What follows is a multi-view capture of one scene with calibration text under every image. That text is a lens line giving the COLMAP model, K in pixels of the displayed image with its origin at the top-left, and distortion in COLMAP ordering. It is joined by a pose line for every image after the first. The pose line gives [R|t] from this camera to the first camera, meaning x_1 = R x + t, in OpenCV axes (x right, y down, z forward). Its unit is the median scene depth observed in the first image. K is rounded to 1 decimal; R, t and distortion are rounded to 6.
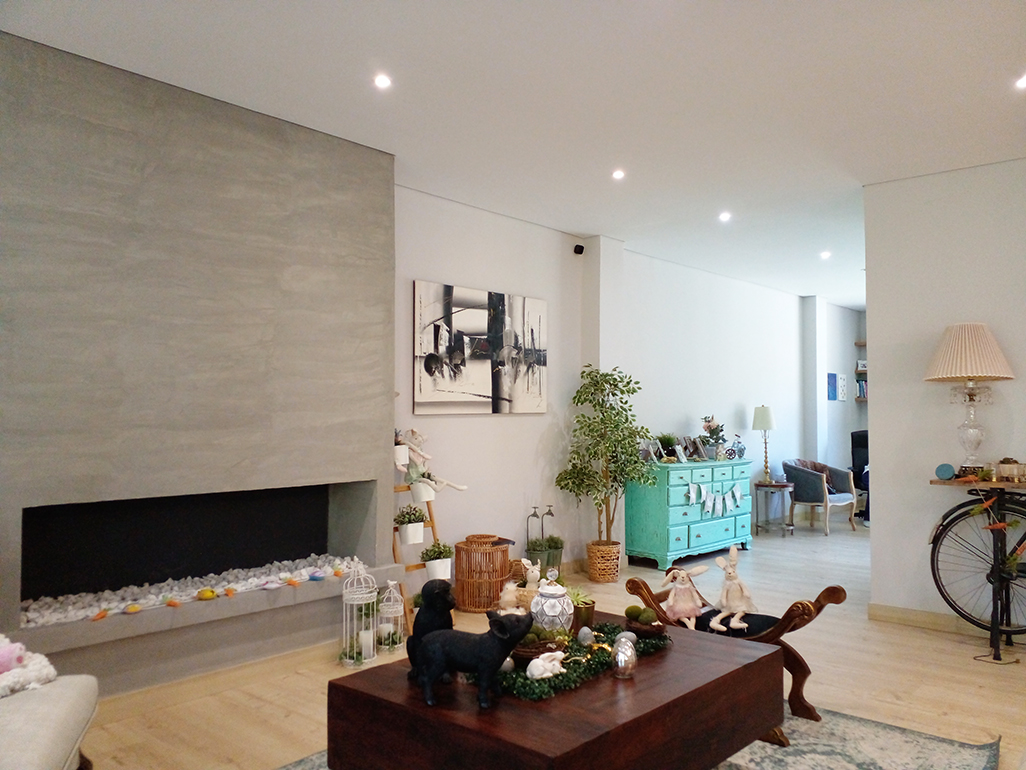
lens RADIAL K [[839.1, 0, 514.8], [0, 839.1, 381.2], [0, 0, 1]] dist [0.078770, -0.083469]
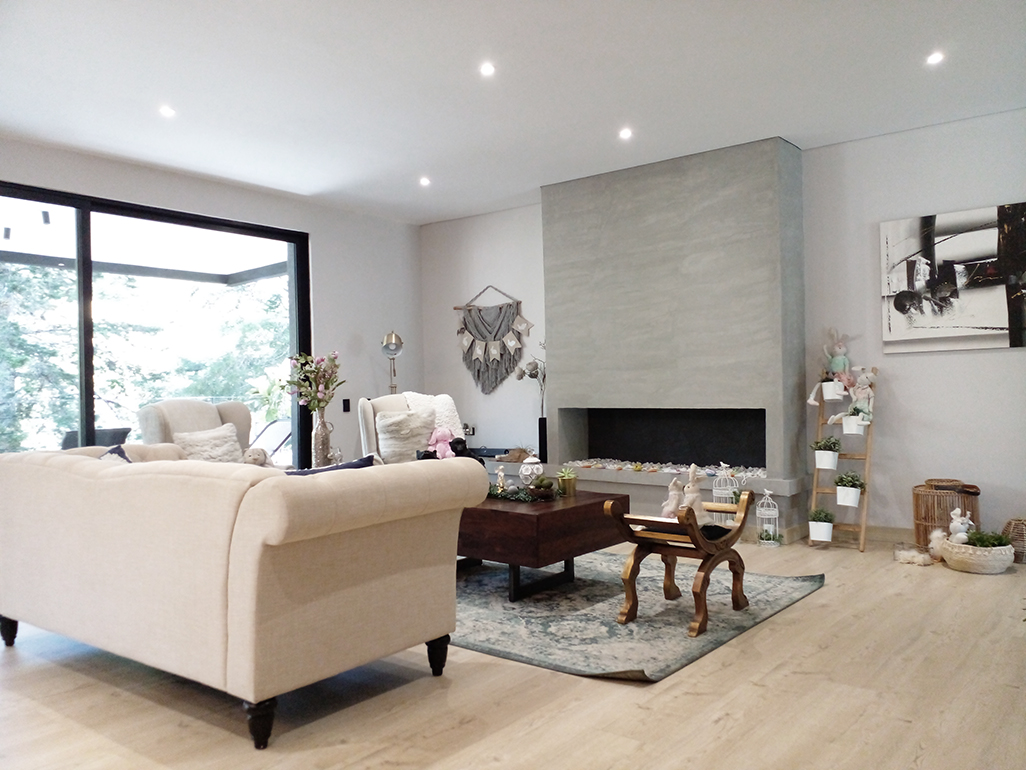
lens RADIAL K [[839.1, 0, 508.2], [0, 839.1, 386.1], [0, 0, 1]] dist [0.078770, -0.083469]
pose [[0.008709, -0.007867, -0.999931, 1.074245], [0.055267, 0.998444, -0.007374, 0.072378], [0.998434, -0.055199, 0.009130, 0.614220]]
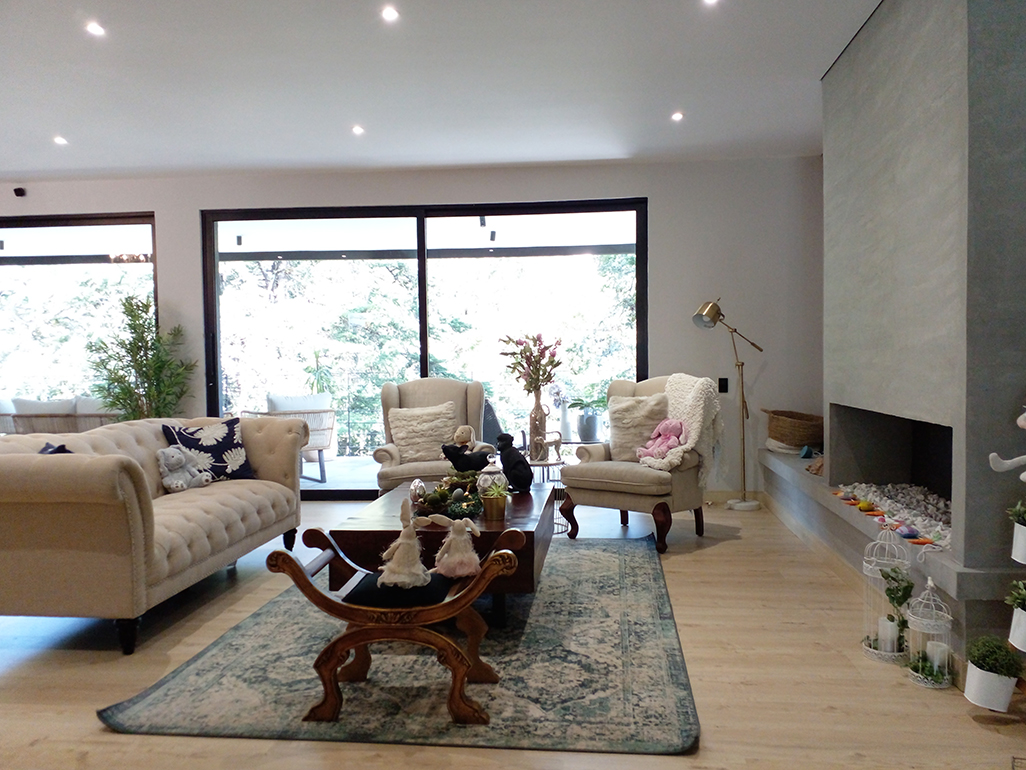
lens RADIAL K [[839.1, 0, 476.3], [0, 839.1, 391.1], [0, 0, 1]] dist [0.078770, -0.083469]
pose [[-0.850821, 0.023985, -0.524908, 0.488459], [0.027932, 0.999610, 0.000401, 0.078252], [0.524713, -0.014320, -0.851159, 1.369172]]
